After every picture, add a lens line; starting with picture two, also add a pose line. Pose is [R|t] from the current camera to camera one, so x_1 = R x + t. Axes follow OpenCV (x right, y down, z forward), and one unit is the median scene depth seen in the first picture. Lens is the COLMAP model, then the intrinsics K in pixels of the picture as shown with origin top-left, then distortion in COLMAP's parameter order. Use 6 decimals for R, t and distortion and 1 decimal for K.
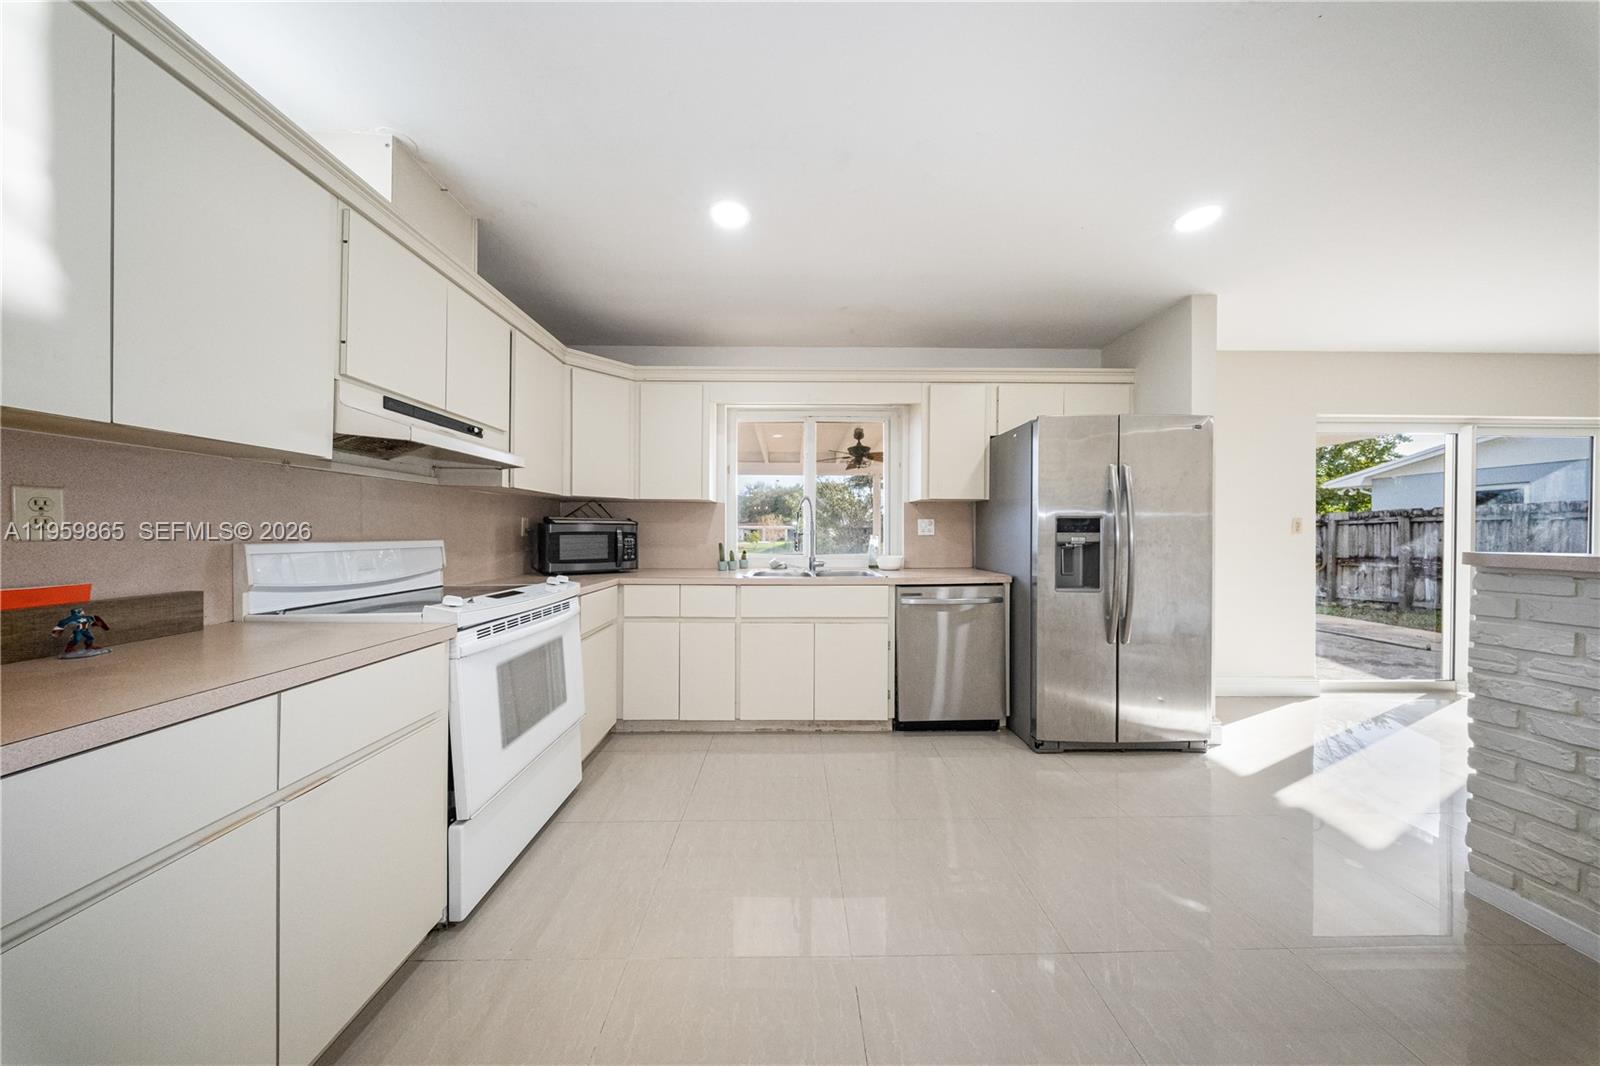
lens RADIAL K [[461.5, 0, 800.0], [0, 461.5, 533.0], [0, 0, 1]] dist [0.006485, 0.000039]
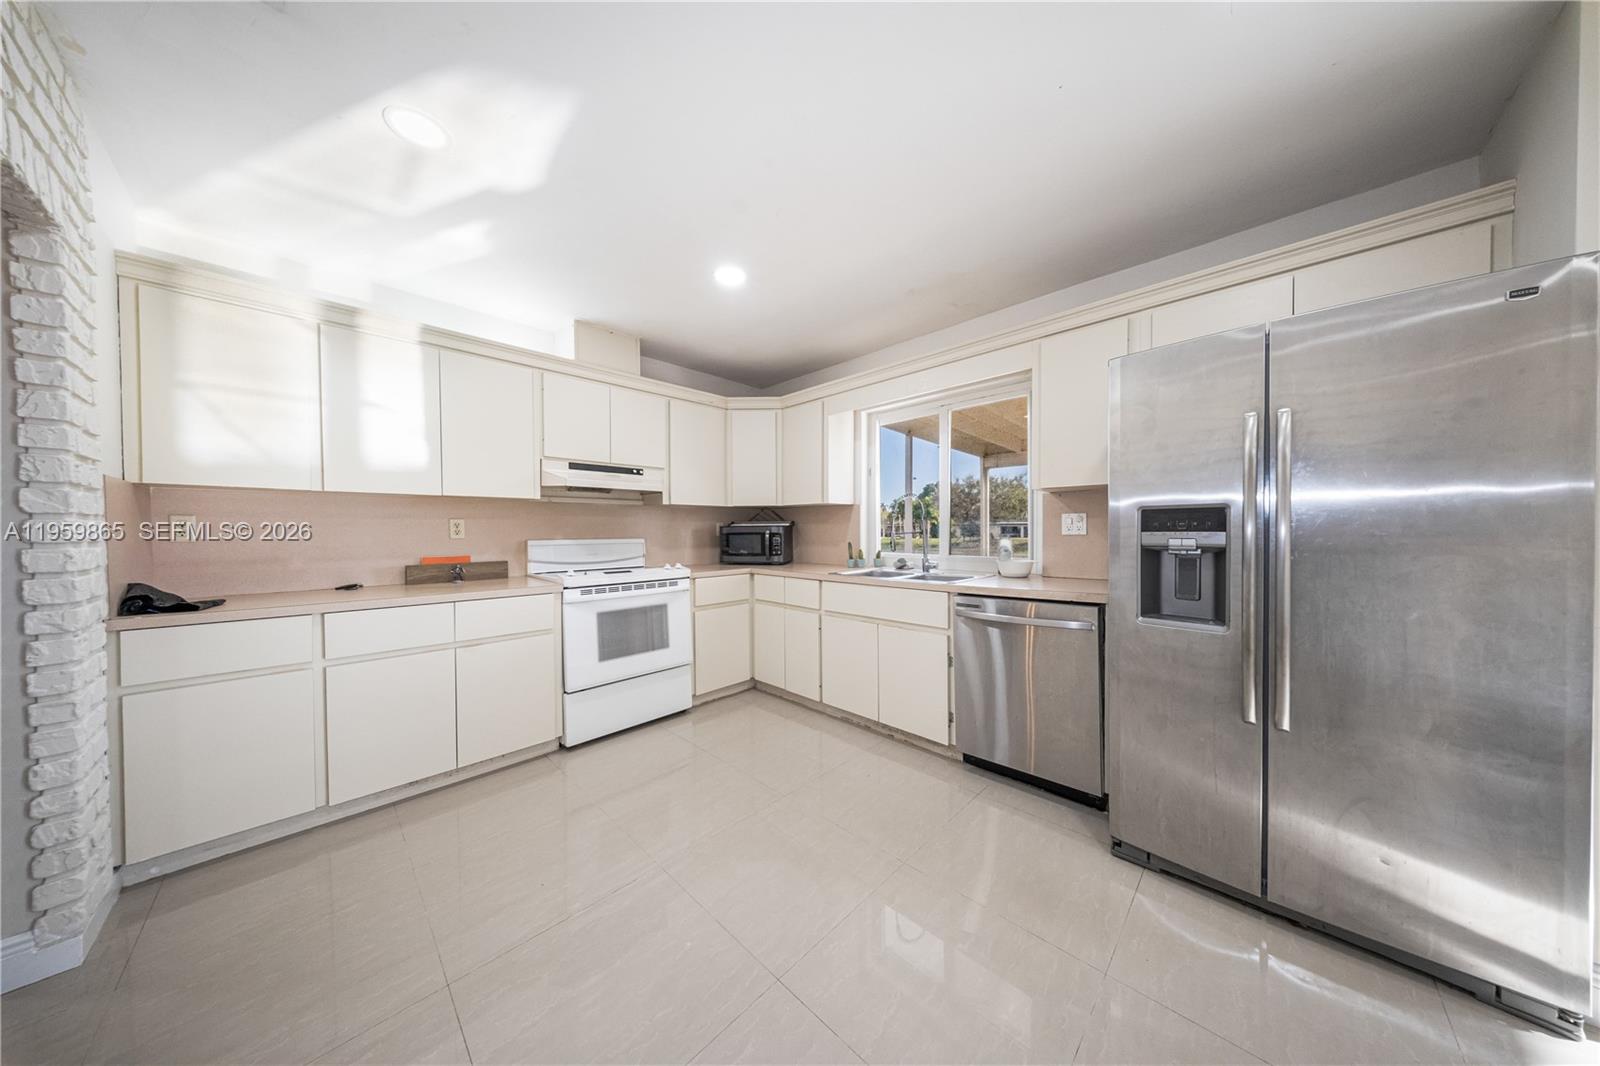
lens RADIAL K [[467.5, 0, 801.8], [0, 467.5, 536.1], [0, 0, 1]] dist [0.000365, -0.000067]
pose [[0.707981, 0.001243, -0.706230, 0.679838], [0.007372, 0.999931, 0.009151, -0.004095], [0.706193, -0.011685, 0.707923, 0.193829]]
